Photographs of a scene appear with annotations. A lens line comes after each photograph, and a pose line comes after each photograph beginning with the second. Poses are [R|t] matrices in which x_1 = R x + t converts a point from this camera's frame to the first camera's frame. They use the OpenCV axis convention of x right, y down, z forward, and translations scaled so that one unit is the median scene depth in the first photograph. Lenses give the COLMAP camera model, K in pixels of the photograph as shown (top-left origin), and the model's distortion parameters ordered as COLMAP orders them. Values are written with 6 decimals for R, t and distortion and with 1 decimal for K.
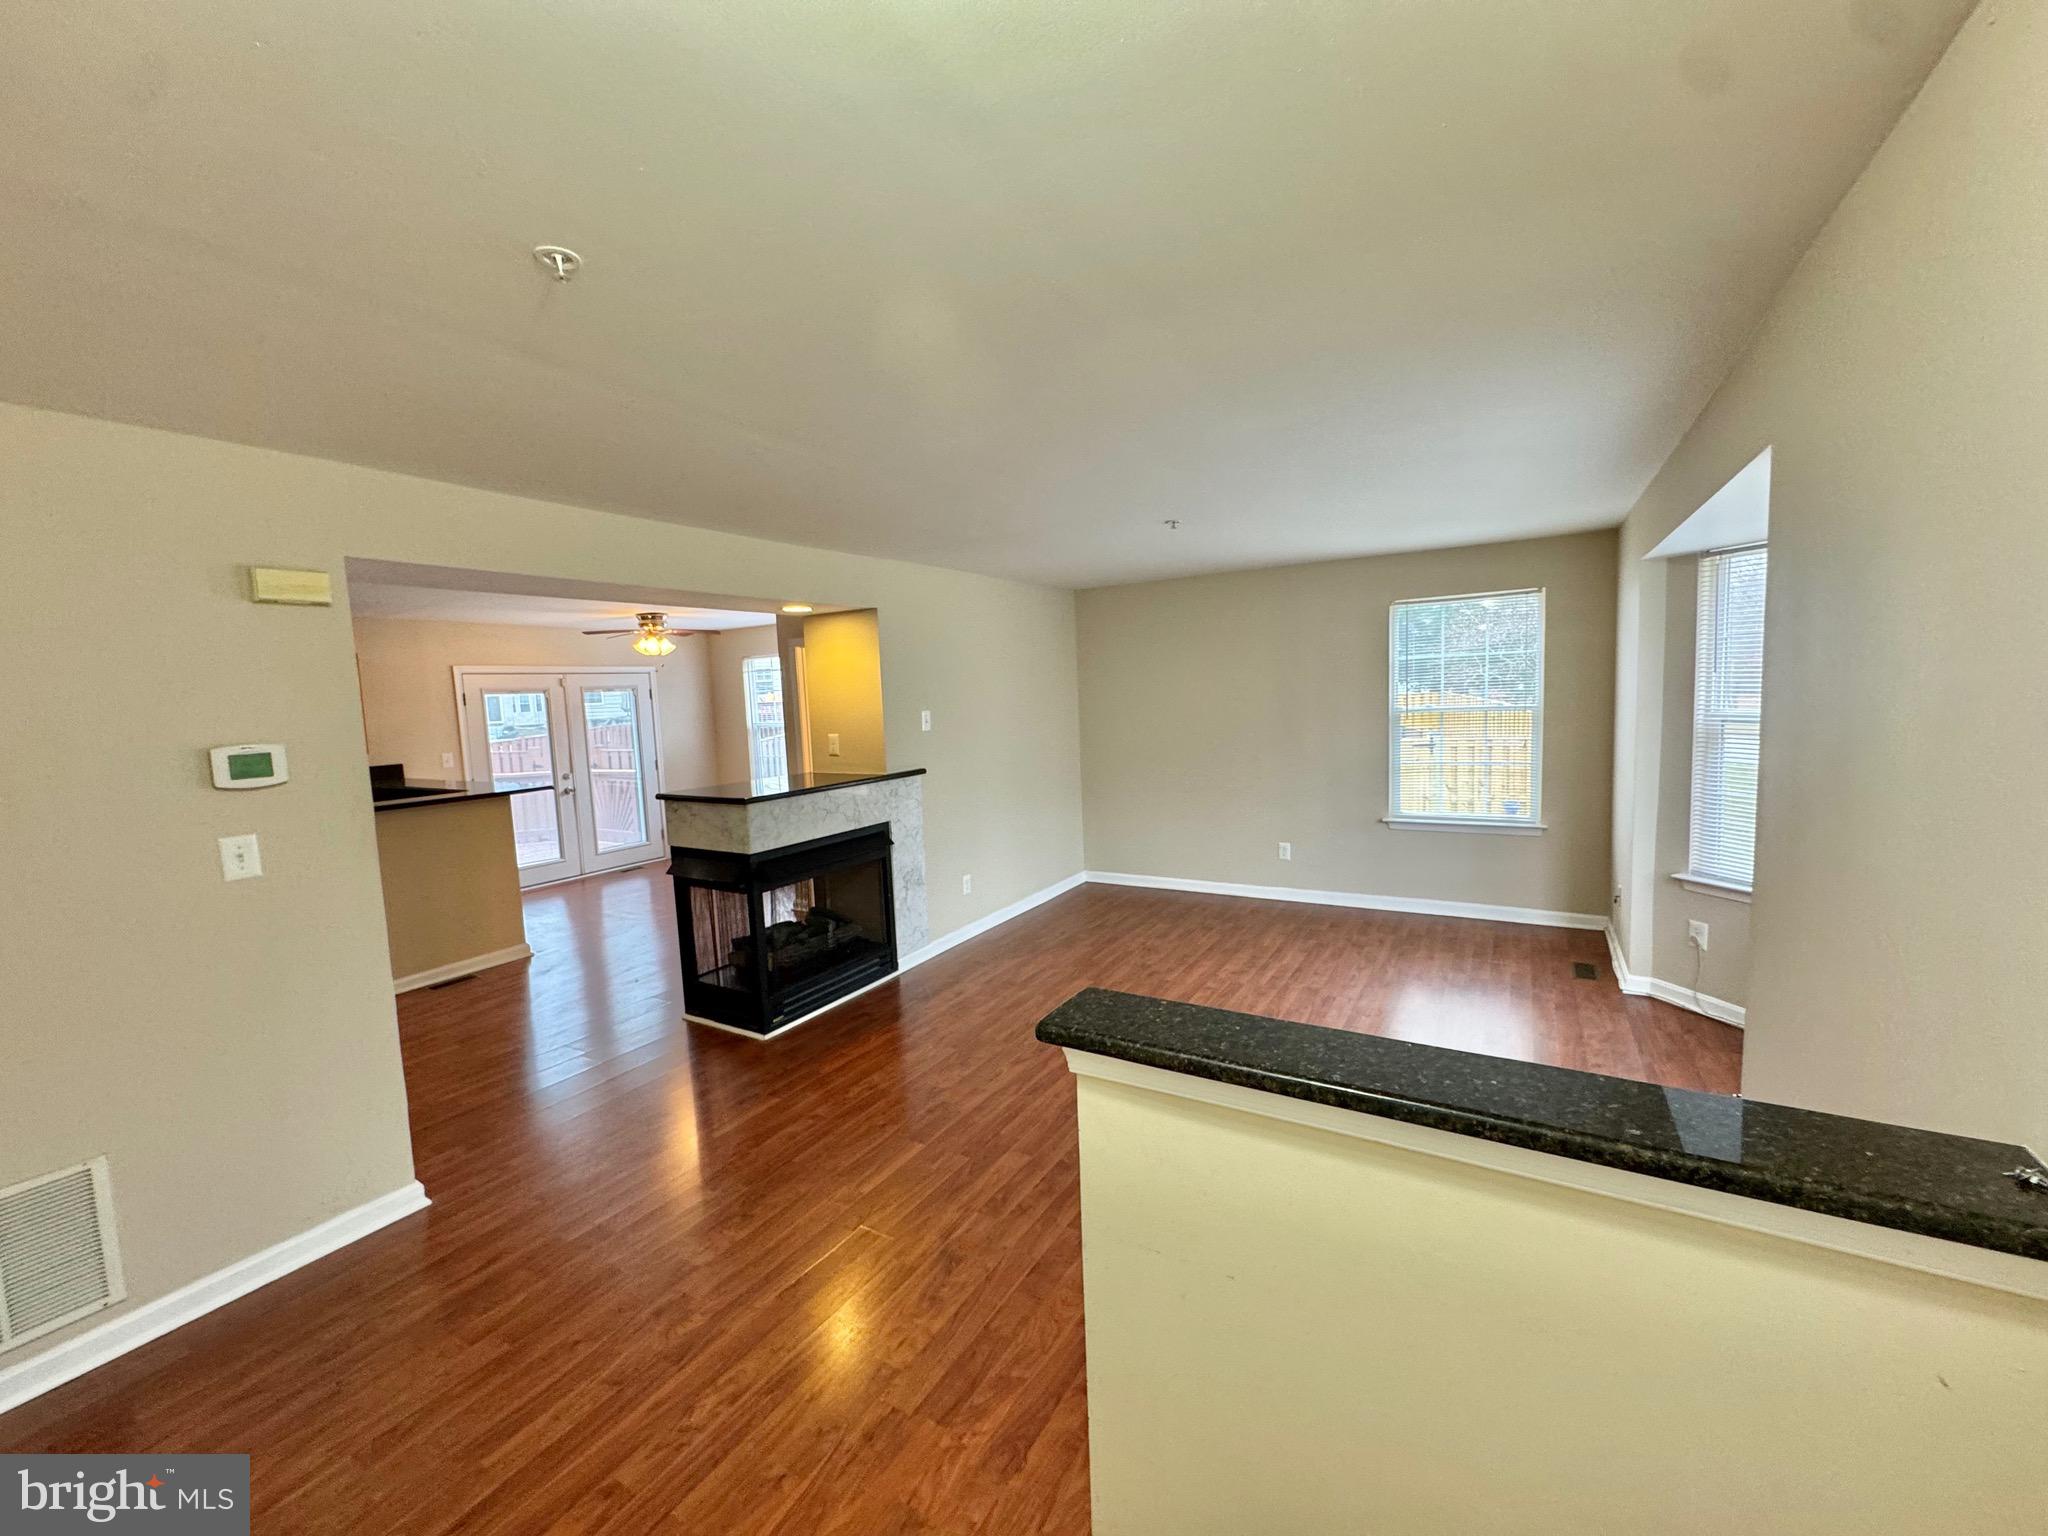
lens RADIAL K [[815.4, 0, 1024.0], [0, 815.4, 768.0], [0, 0, 1]] dist [-0.002374, -0.000108]
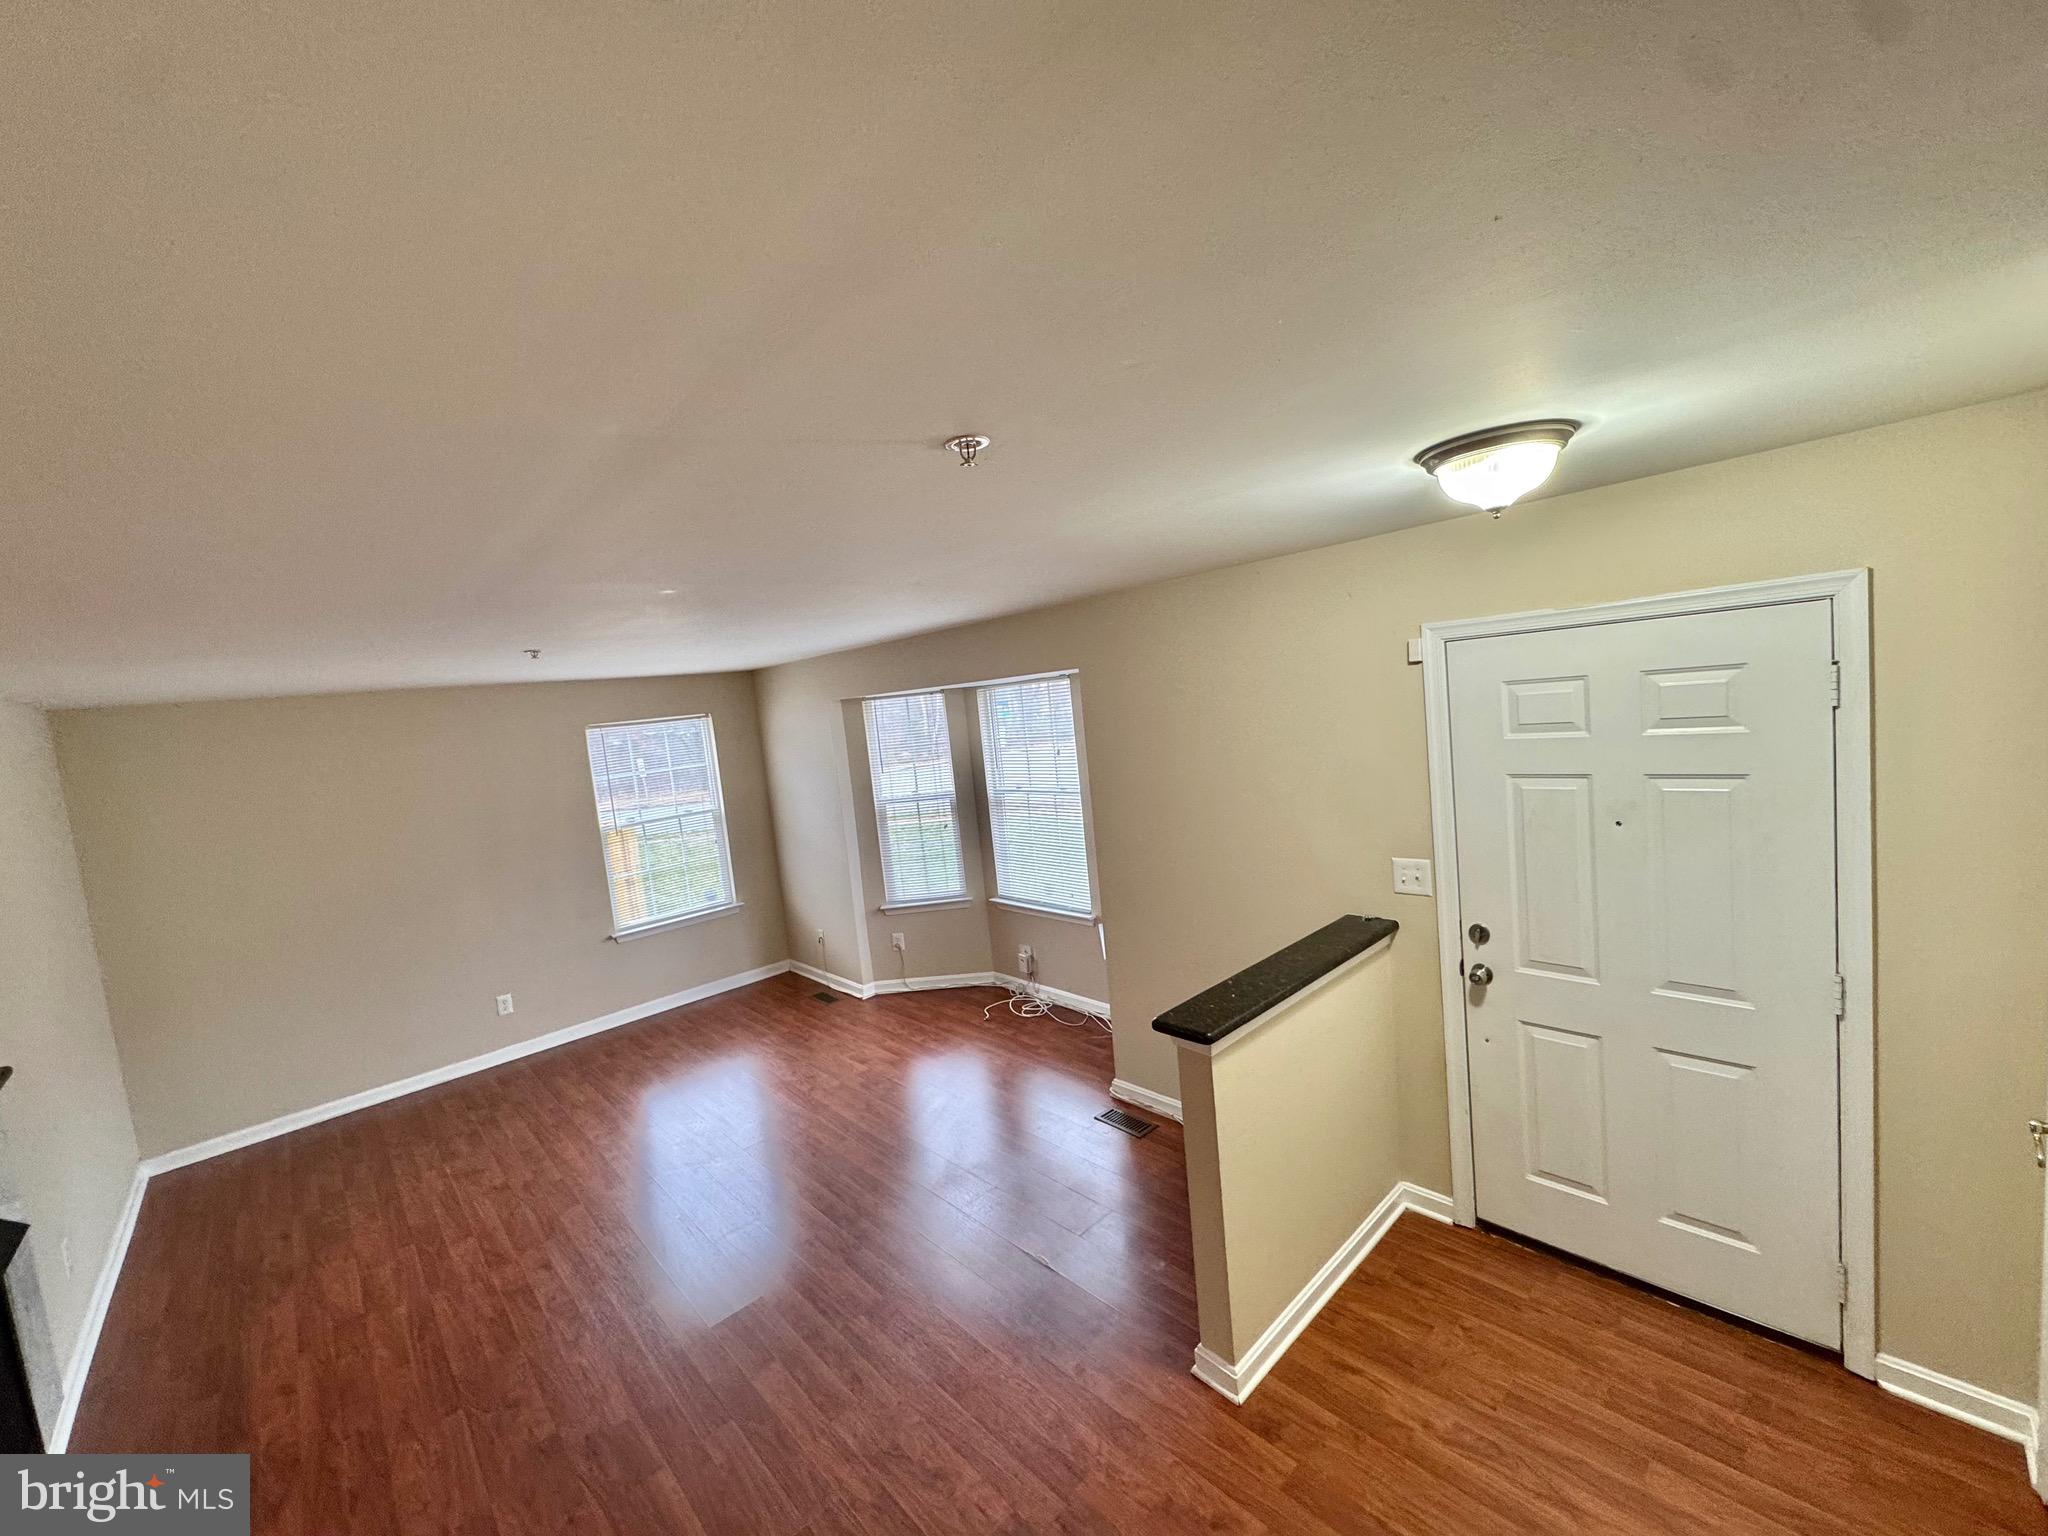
lens RADIAL K [[815.4, 0, 1024.0], [0, 815.4, 768.0], [0, 0, 1]] dist [-0.002374, -0.000108]
pose [[0.276090, -0.068419, 0.958694, -0.417434], [0.179083, 0.983658, 0.018628, -0.077784], [-0.944301, 0.166542, 0.283830, 0.211642]]
